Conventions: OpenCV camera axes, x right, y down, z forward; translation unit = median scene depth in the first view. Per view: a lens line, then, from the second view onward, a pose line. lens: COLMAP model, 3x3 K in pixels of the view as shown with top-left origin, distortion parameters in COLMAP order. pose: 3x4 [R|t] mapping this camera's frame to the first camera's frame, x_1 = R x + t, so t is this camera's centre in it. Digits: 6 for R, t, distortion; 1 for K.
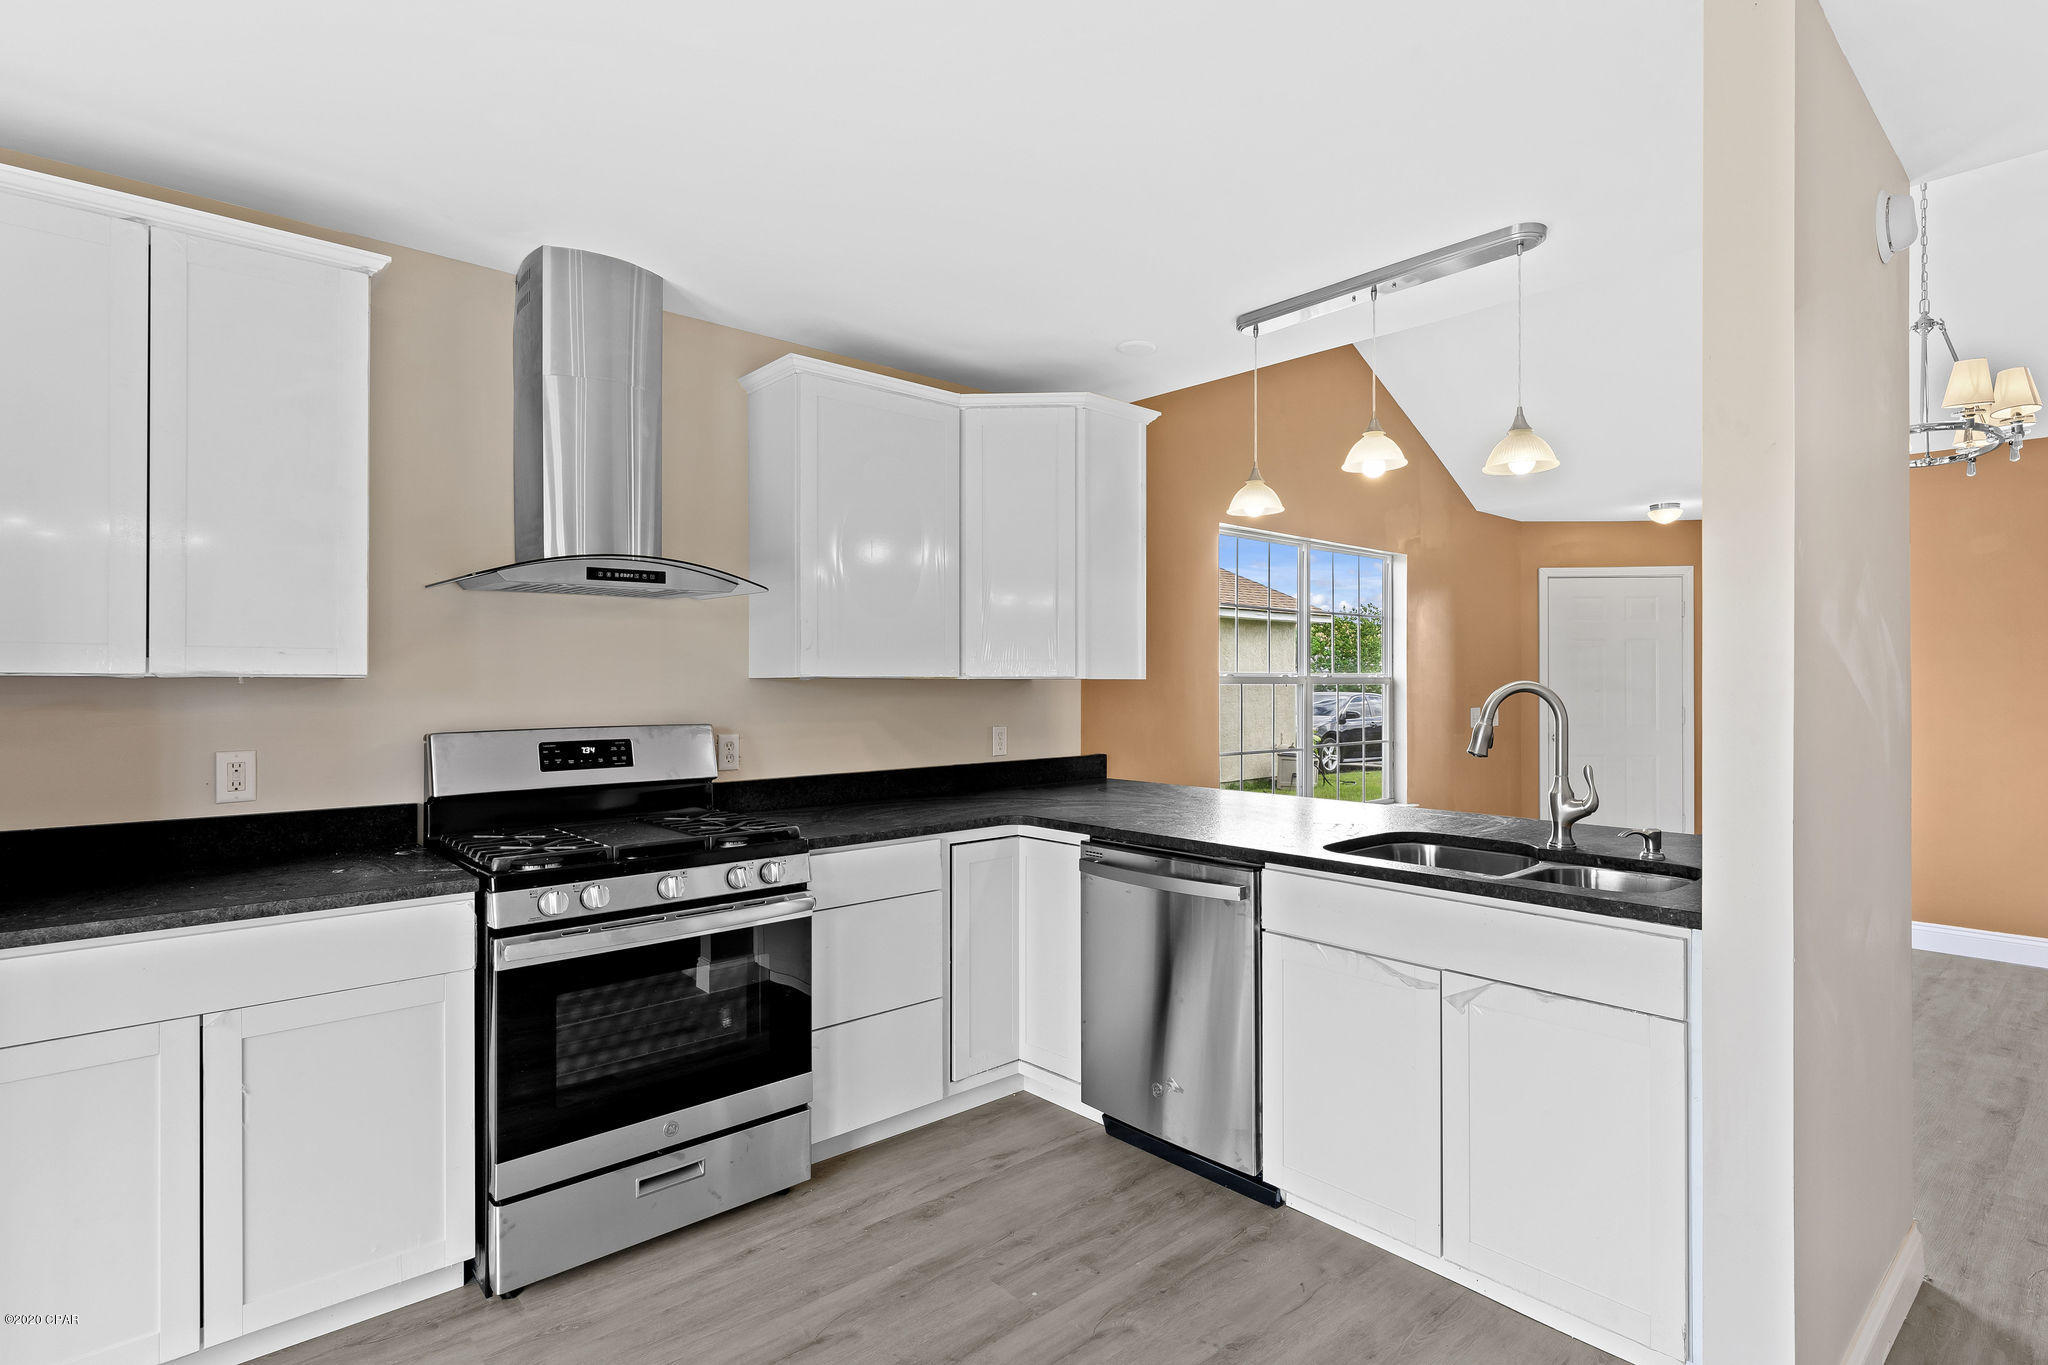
lens RADIAL K [[1023.6, 0, 1019.1], [0, 1023.6, 682.3], [0, 0, 1]] dist [0.003331, 0.001189]
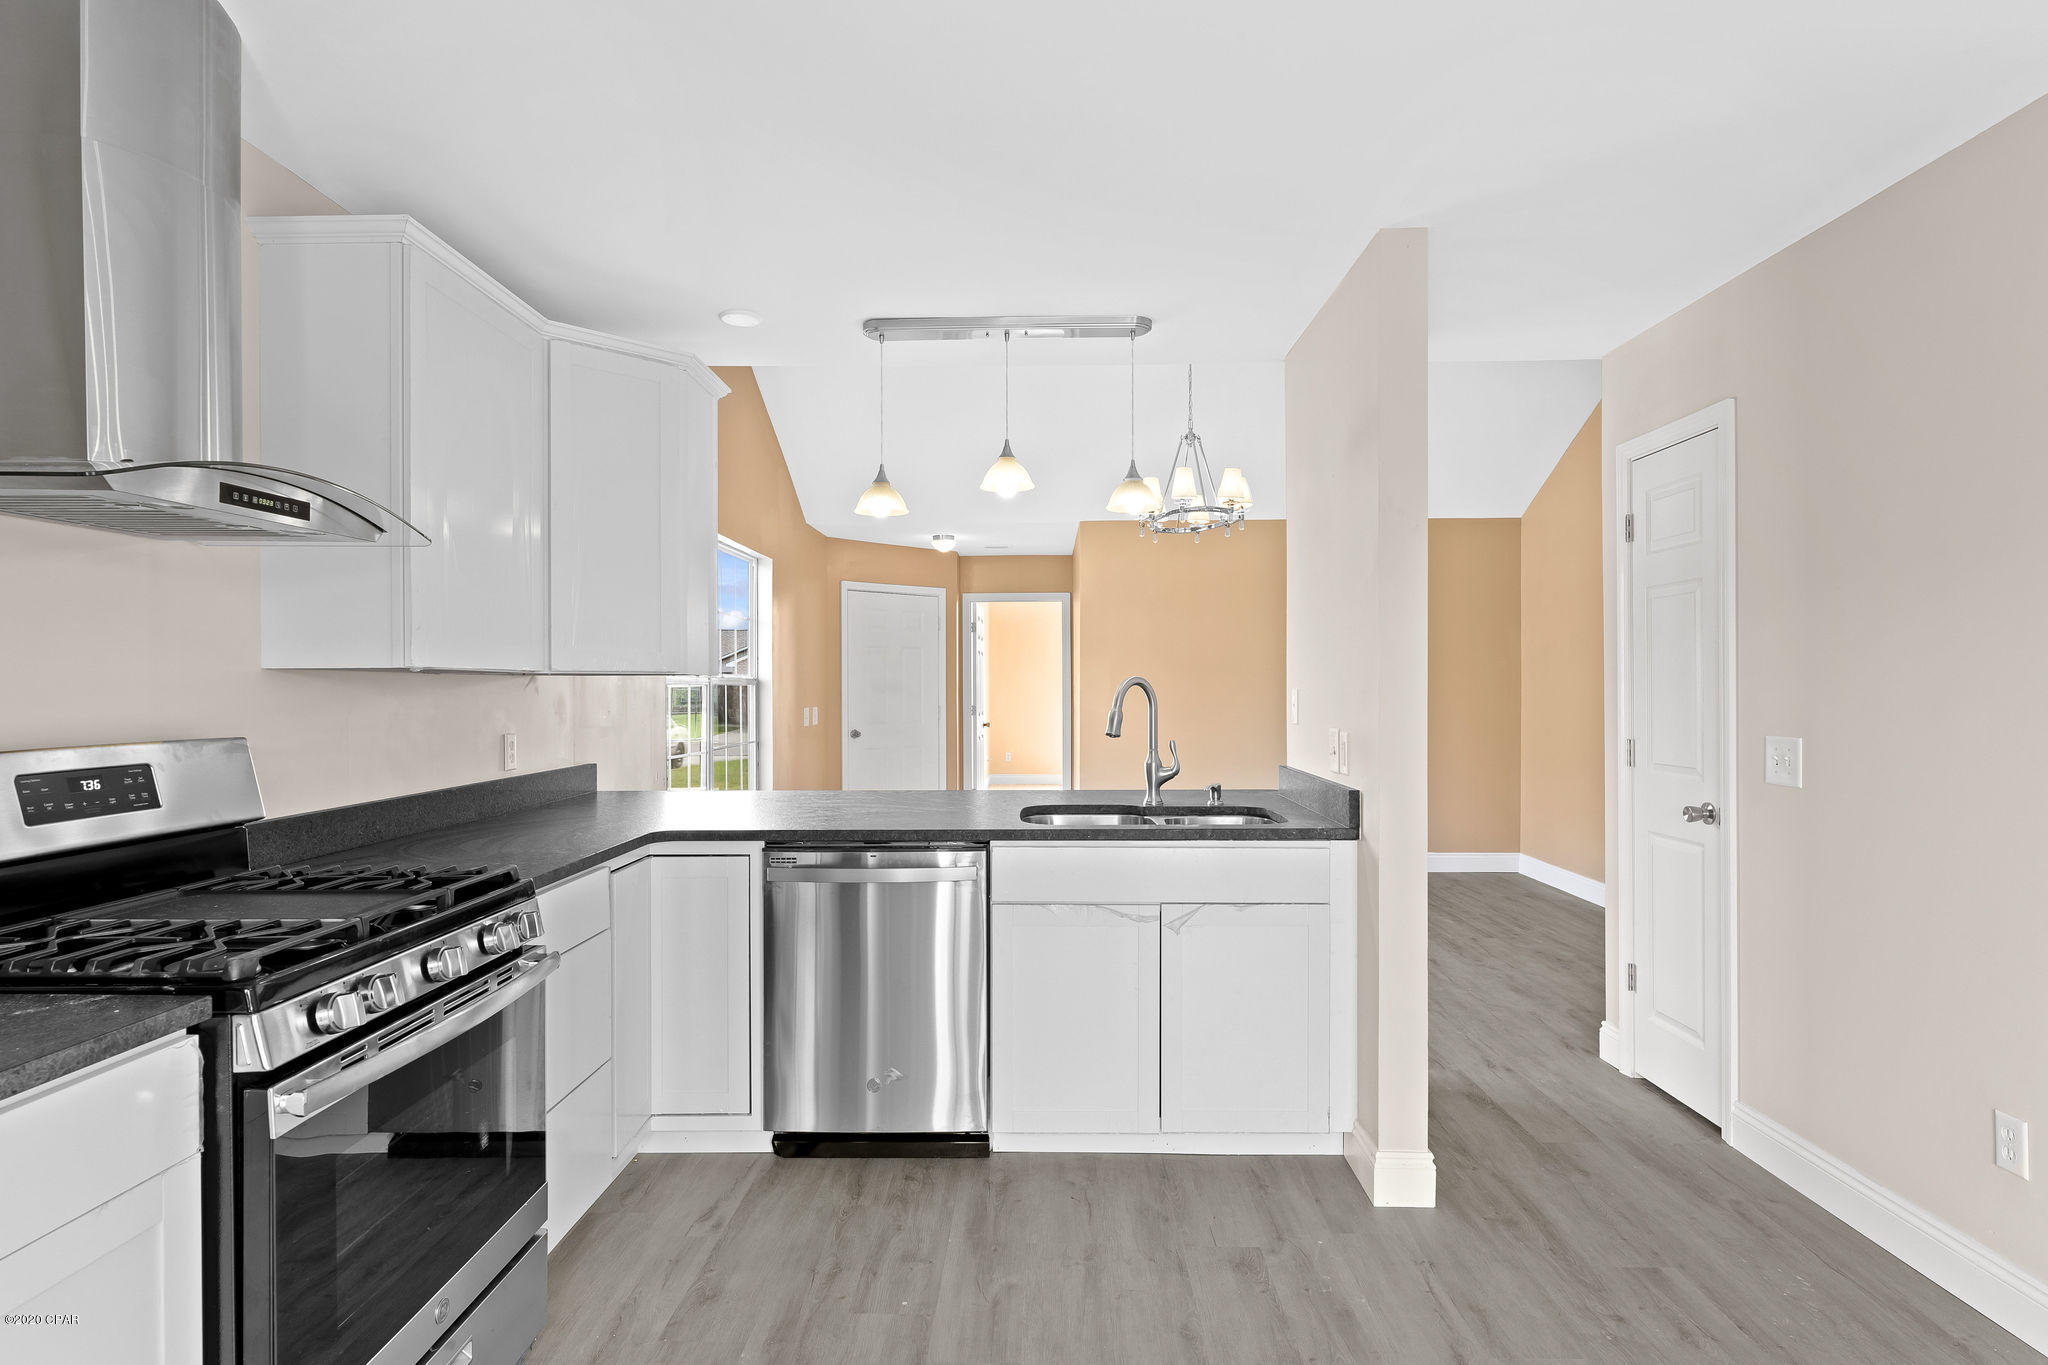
lens RADIAL K [[1066.9, 0, 1035.7], [0, 1066.9, 695.7], [0, 0, 1]] dist [0.005450, -0.002123]
pose [[0.671976, -0.006882, 0.740541, -0.538681], [0.002134, 0.999971, 0.007356, 0.011944], [-0.740569, -0.003363, 0.671971, 0.191450]]
